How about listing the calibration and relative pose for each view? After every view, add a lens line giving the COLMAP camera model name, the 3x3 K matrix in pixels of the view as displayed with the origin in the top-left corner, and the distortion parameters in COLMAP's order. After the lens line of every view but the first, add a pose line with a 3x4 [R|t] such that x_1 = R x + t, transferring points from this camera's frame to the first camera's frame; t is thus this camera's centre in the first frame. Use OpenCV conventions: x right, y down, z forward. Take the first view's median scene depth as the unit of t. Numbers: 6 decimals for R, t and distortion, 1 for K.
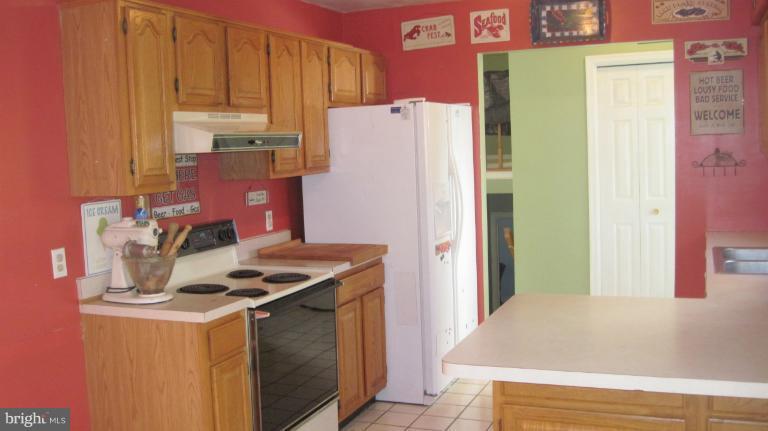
lens RADIAL K [[794.4, 0, 378.8], [0, 794.4, 217.4], [0, 0, 1]] dist [-0.113843, 0.000000]
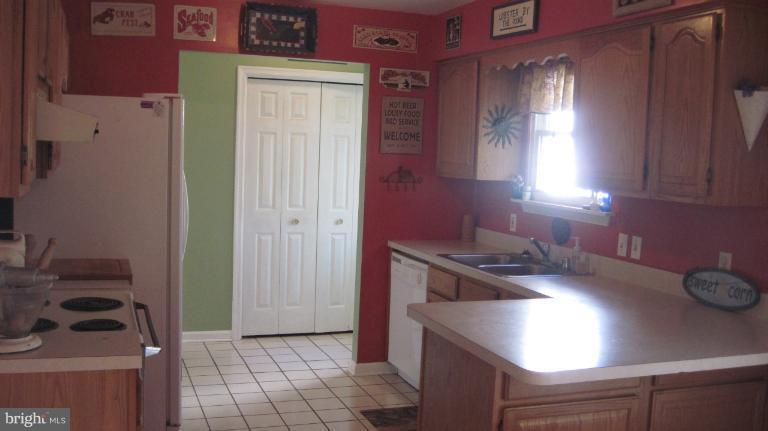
lens RADIAL K [[794.4, 0, 381.6], [0, 794.4, 212.9], [0, 0, 1]] dist [-0.113843, 0.000000]
pose [[0.730096, 0.014414, 0.683192, -0.350296], [-0.004531, 0.999858, -0.016253, -0.003005], [-0.683329, 0.008770, 0.730058, 0.178341]]
